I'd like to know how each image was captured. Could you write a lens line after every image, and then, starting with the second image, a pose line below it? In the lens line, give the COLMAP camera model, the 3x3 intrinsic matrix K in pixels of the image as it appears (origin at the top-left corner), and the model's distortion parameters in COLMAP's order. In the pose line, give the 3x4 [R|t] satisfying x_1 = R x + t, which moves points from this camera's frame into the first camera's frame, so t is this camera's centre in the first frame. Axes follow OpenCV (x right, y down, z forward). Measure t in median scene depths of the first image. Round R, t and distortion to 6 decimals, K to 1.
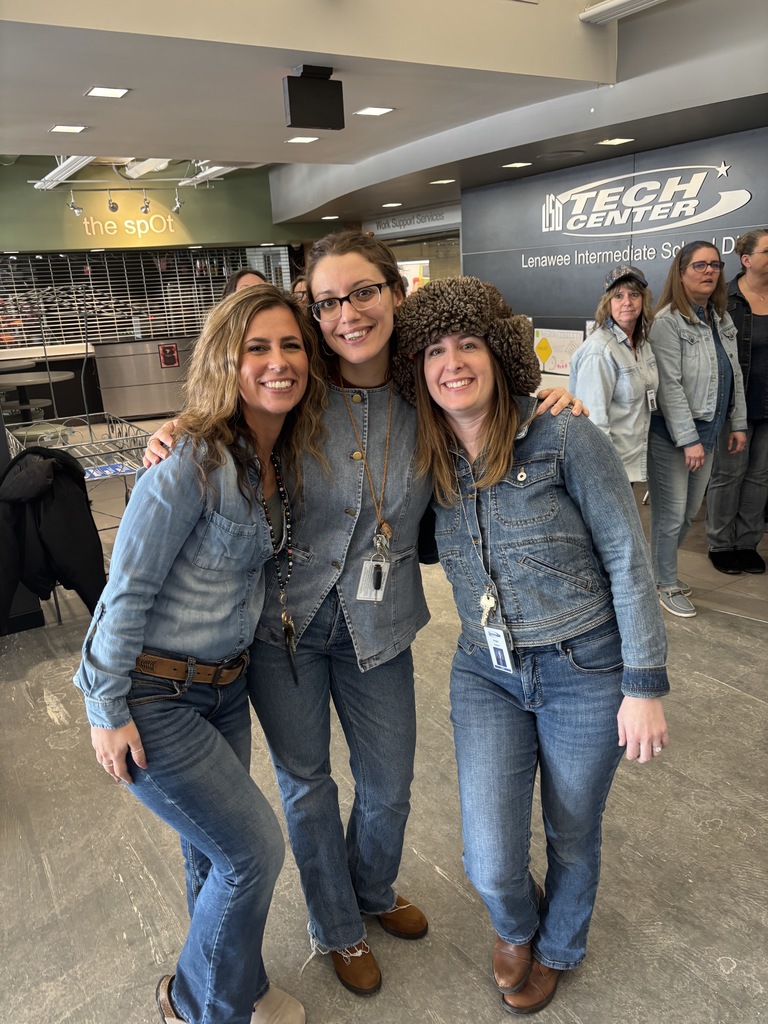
lens RADIAL K [[774.9, 0, 398.7], [0, 774.9, 506.0], [0, 0, 1]] dist [0.025204, -0.011839]
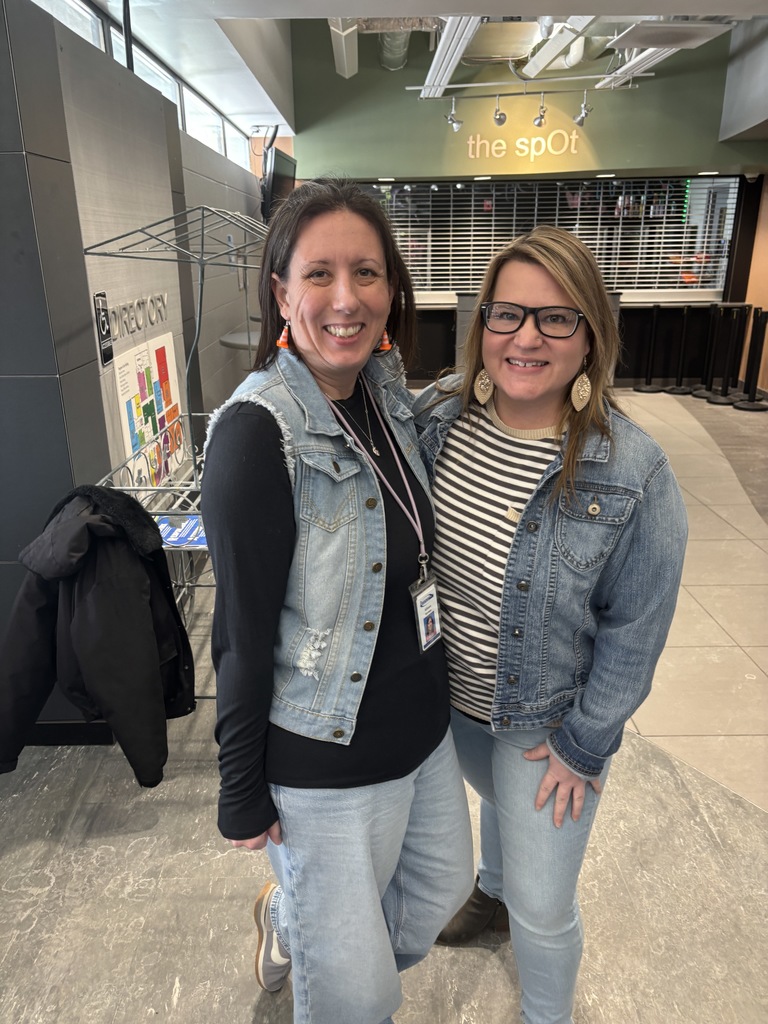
lens RADIAL K [[774.9, 0, 384.8], [0, 774.9, 512.2], [0, 0, 1]] dist [0.025204, -0.011839]
pose [[0.842521, 0.224210, -0.489783, 0.006372], [-0.188278, 0.974481, 0.122219, -0.115123], [0.504687, -0.010757, 0.863235, 0.410152]]
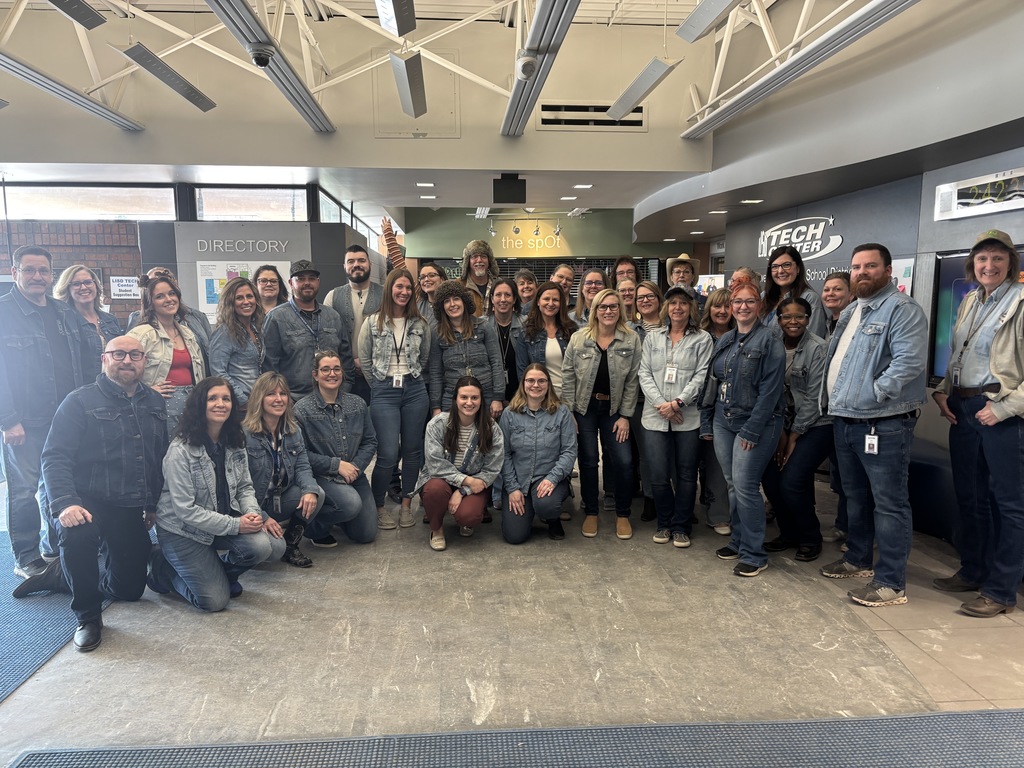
lens RADIAL K [[774.9, 0, 510.2], [0, 774.9, 391.8], [0, 0, 1]] dist [0.025204, -0.011839]
pose [[0.871419, 0.113661, -0.477189, 0.540484], [-0.179672, 0.979140, -0.094888, 0.082501], [0.456450, 0.168425, 0.873663, -0.351893]]
